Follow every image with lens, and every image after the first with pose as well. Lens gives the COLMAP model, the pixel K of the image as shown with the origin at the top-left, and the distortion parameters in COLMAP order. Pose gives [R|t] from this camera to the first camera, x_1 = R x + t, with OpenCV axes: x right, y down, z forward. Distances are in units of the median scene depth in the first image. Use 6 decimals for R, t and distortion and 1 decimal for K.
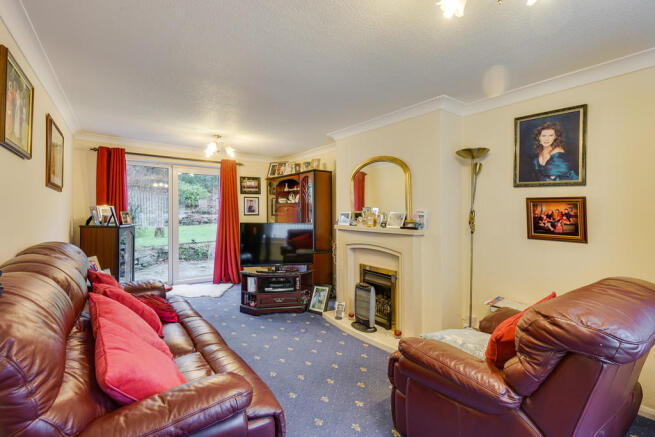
lens RADIAL K [[296.5, 0, 325.7], [0, 296.5, 215.9], [0, 0, 1]] dist [0.000389, 0.000728]
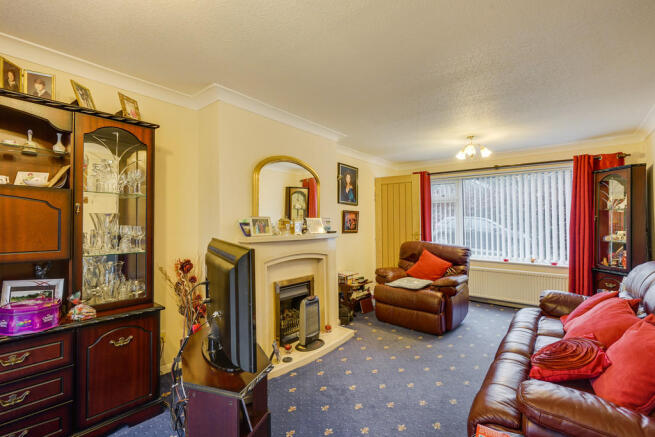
lens RADIAL K [[296.5, 0, 325.9], [0, 296.5, 216.7], [0, 0, 1]] dist [0.000389, 0.000728]
pose [[-0.254070, 0.008082, 0.967152, -1.024109], [0.007239, 0.999953, -0.006454, -0.011746], [-0.967159, 0.005361, -0.254117, 1.594928]]
